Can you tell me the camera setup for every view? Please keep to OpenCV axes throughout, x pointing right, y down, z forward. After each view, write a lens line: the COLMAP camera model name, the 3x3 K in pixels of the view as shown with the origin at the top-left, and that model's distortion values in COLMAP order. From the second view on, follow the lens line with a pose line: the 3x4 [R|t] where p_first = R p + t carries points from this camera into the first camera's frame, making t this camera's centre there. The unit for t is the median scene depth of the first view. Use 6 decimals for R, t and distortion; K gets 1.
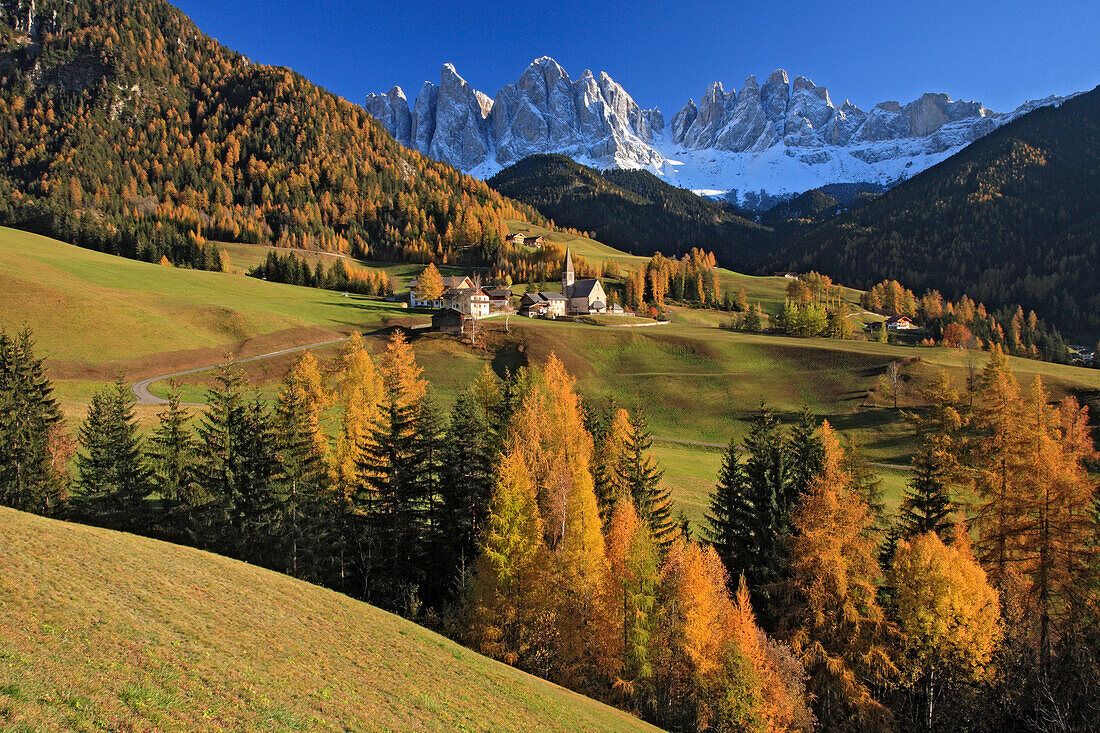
lens RADIAL K [[935.9, 0, 553.8], [0, 935.9, 372.2], [0, 0, 1]] dist [-0.068871, 0.121581]
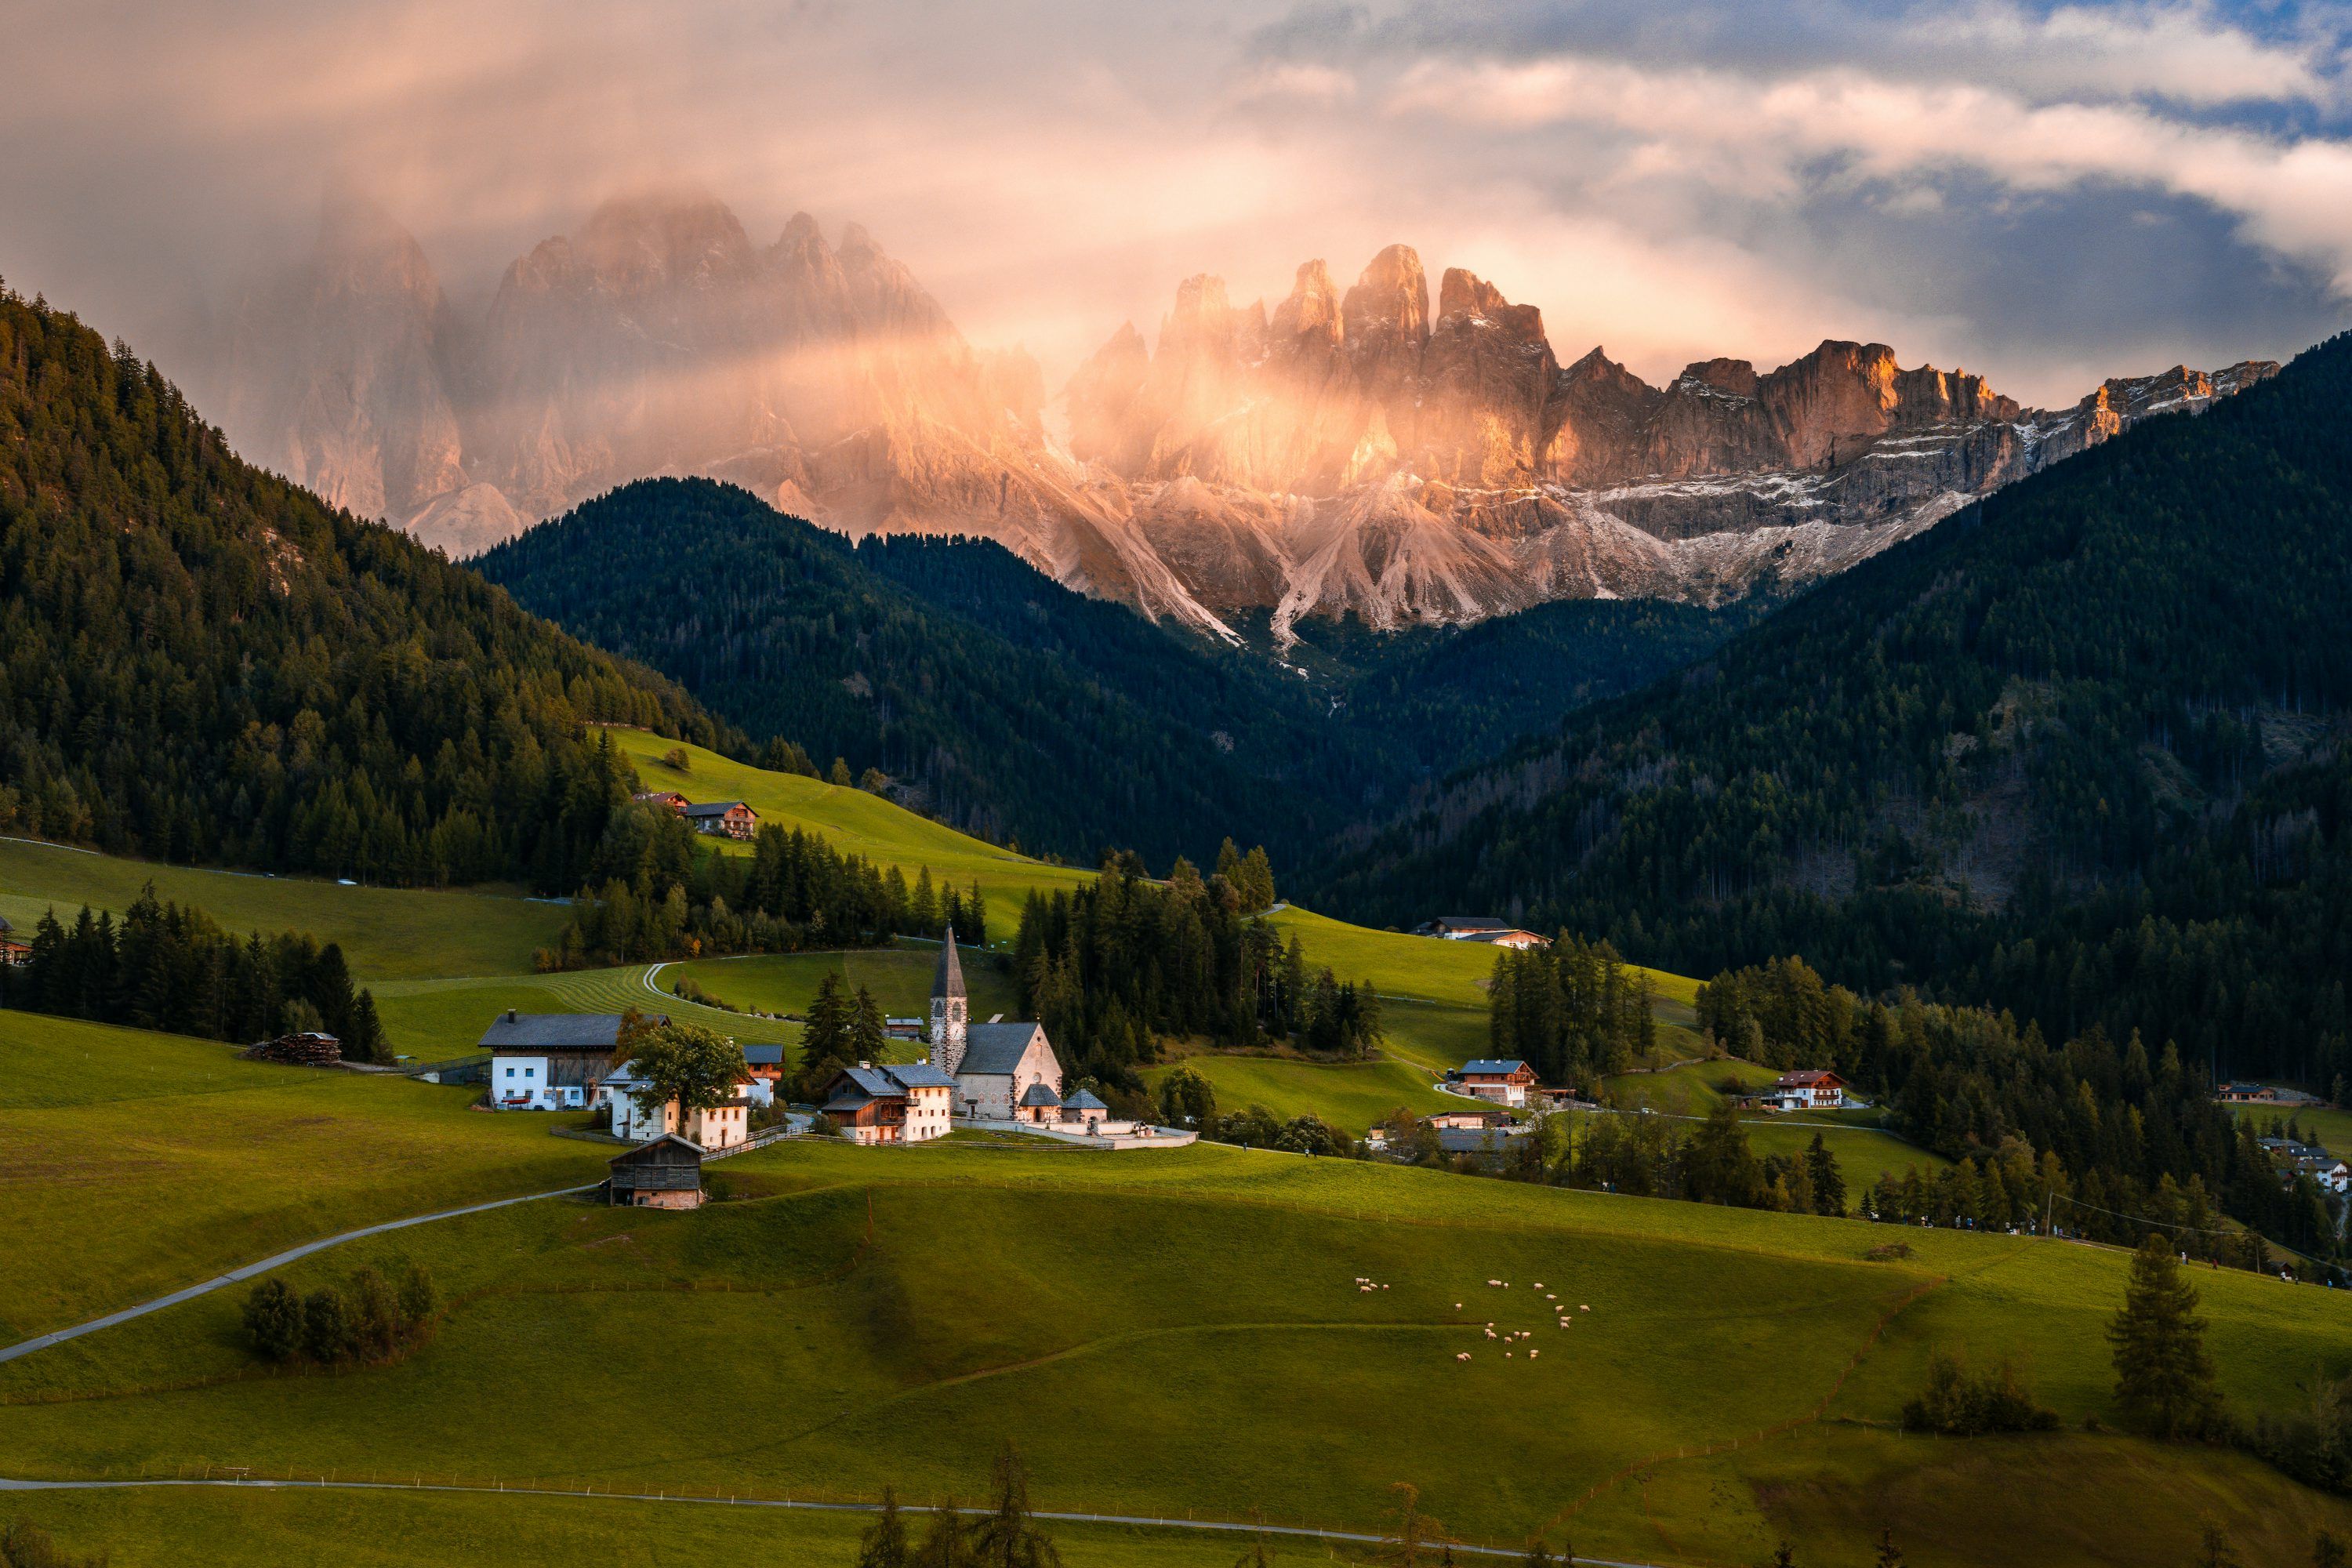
lens RADIAL K [[3047.4, 0, 1224.1], [0, 3047.4, 825.2], [0, 0, 1]] dist [0.013730, -0.037018]
pose [[0.982528, 0.022132, 0.184793, -0.031216], [-0.001746, 0.993957, -0.109754, -0.015395], [-0.186106, 0.107514, 0.976630, -0.039650]]
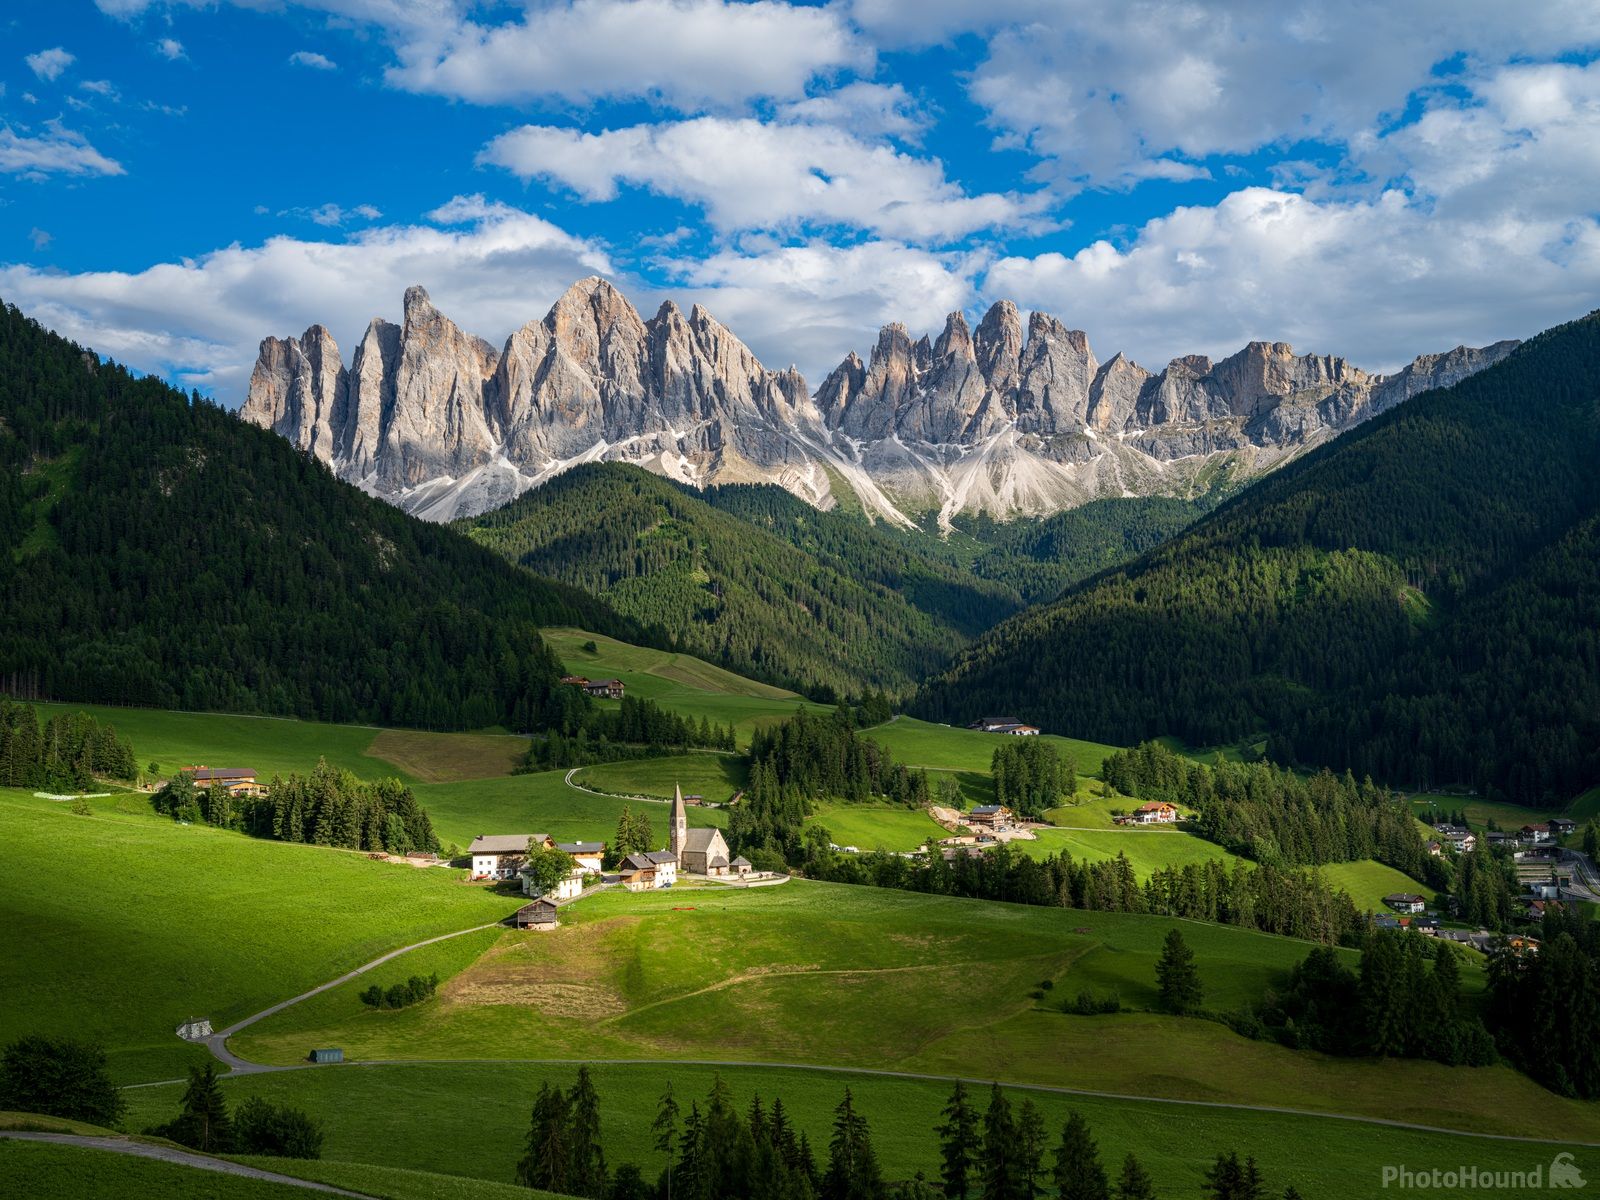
lens RADIAL K [[1775.3, 0, 814.5], [0, 1775.3, 593.9], [0, 0, 1]] dist [0.096188, -0.007043]
pose [[0.993235, -0.015675, 0.115061, -0.012747], [0.029887, 0.991974, -0.122860, -0.035050], [-0.112211, 0.125468, 0.985731, -0.155487]]
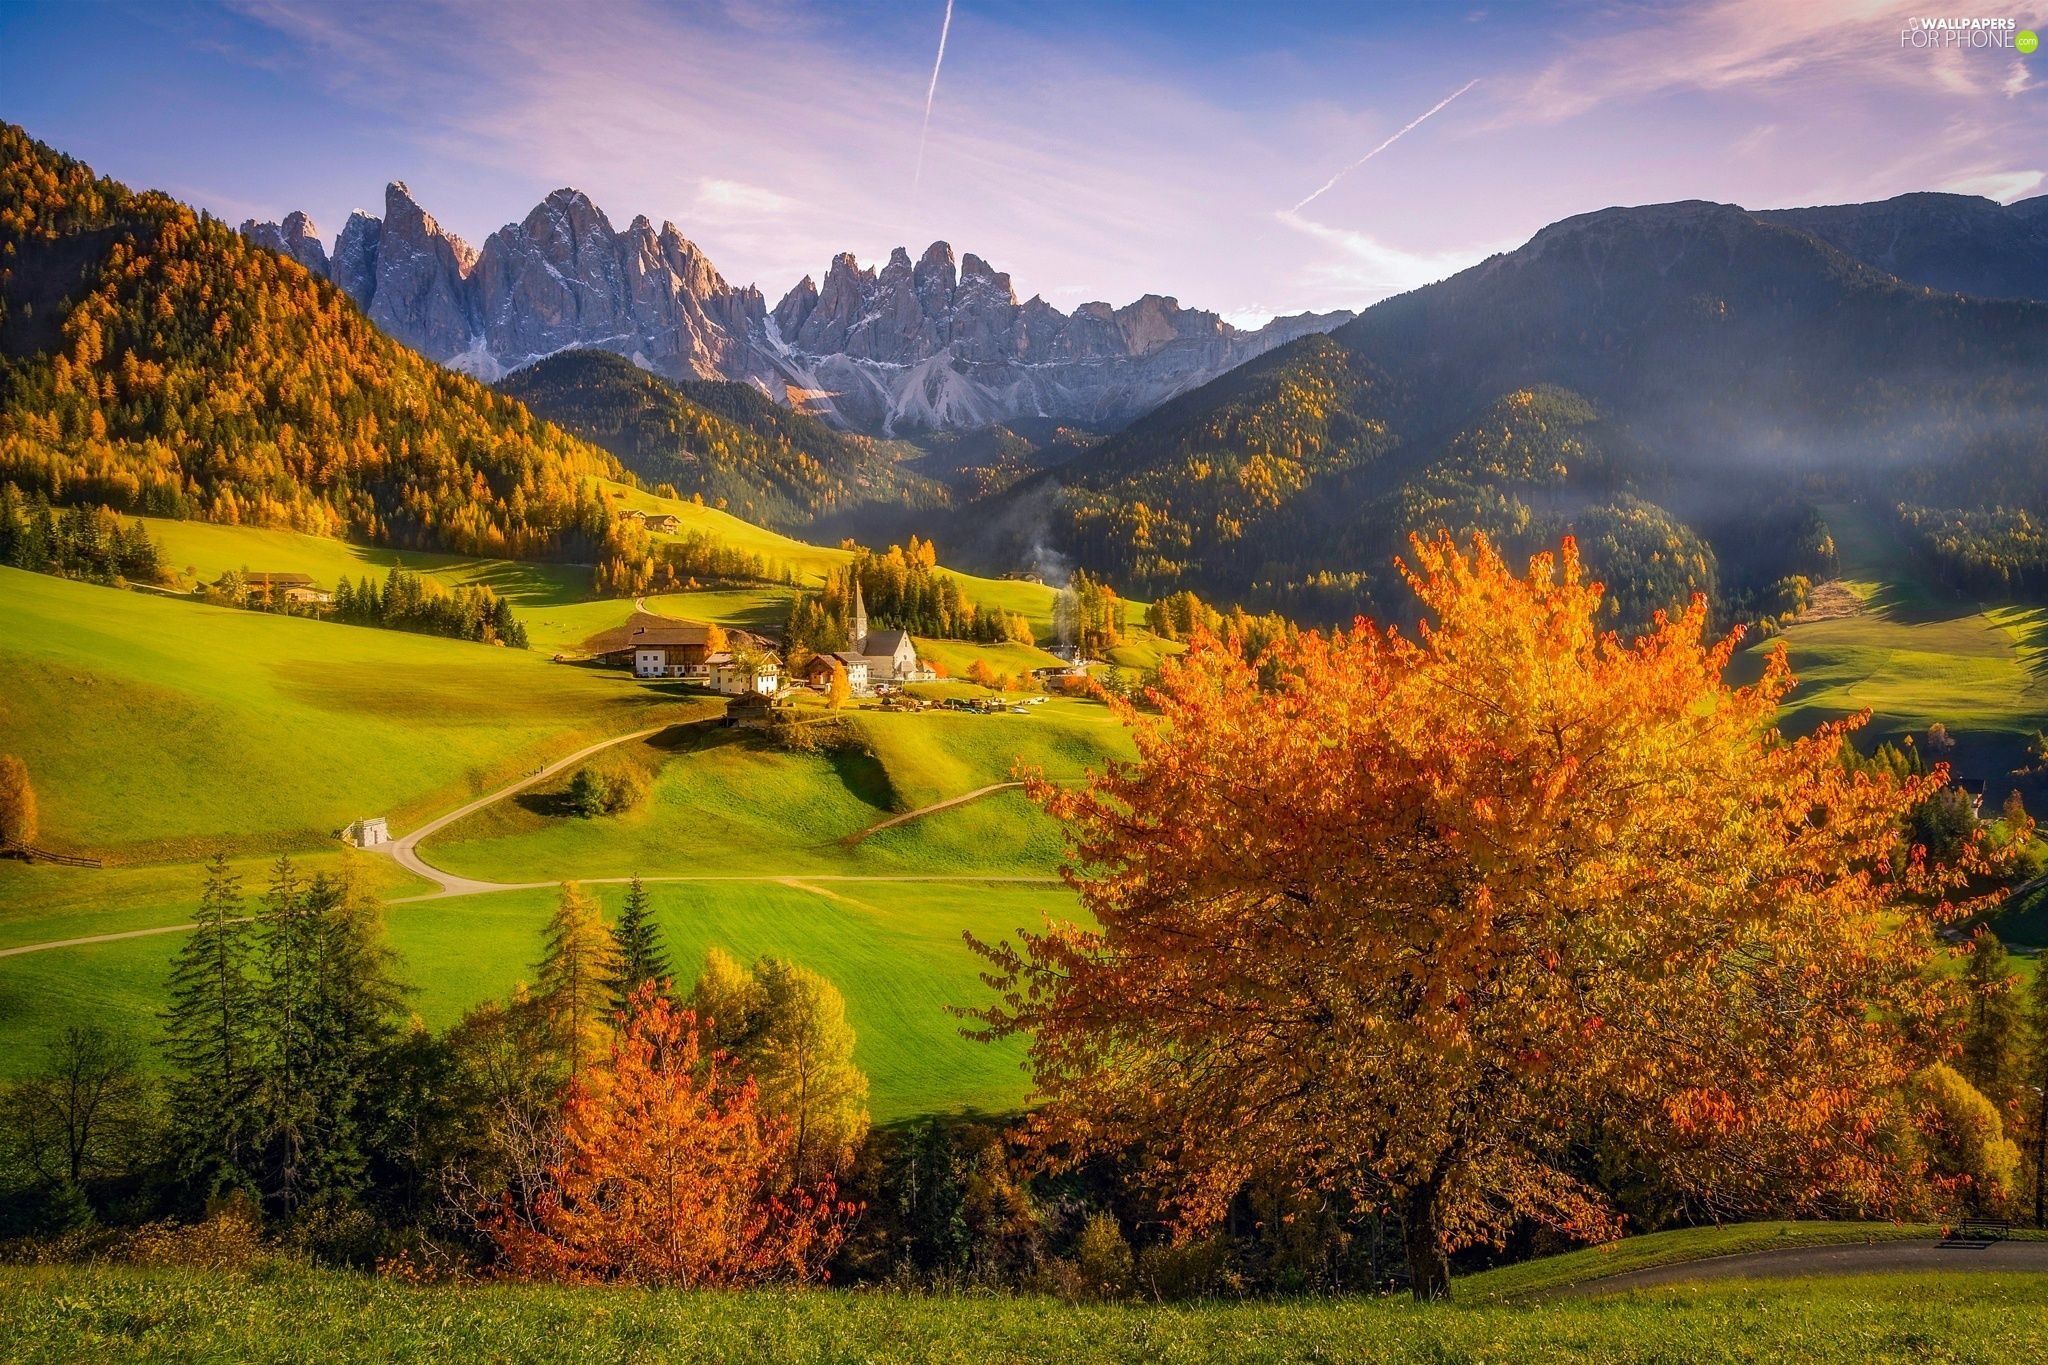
lens RADIAL K [[1448.7, 0, 1065.1], [0, 1448.7, 665.6], [0, 0, 1]] dist [-0.020310, 0.014197]
pose [[0.942252, -0.006489, 0.334841, -0.065981], [0.011208, 0.999863, -0.012164, -0.018917], [-0.334716, 0.015215, 0.942196, -0.018599]]
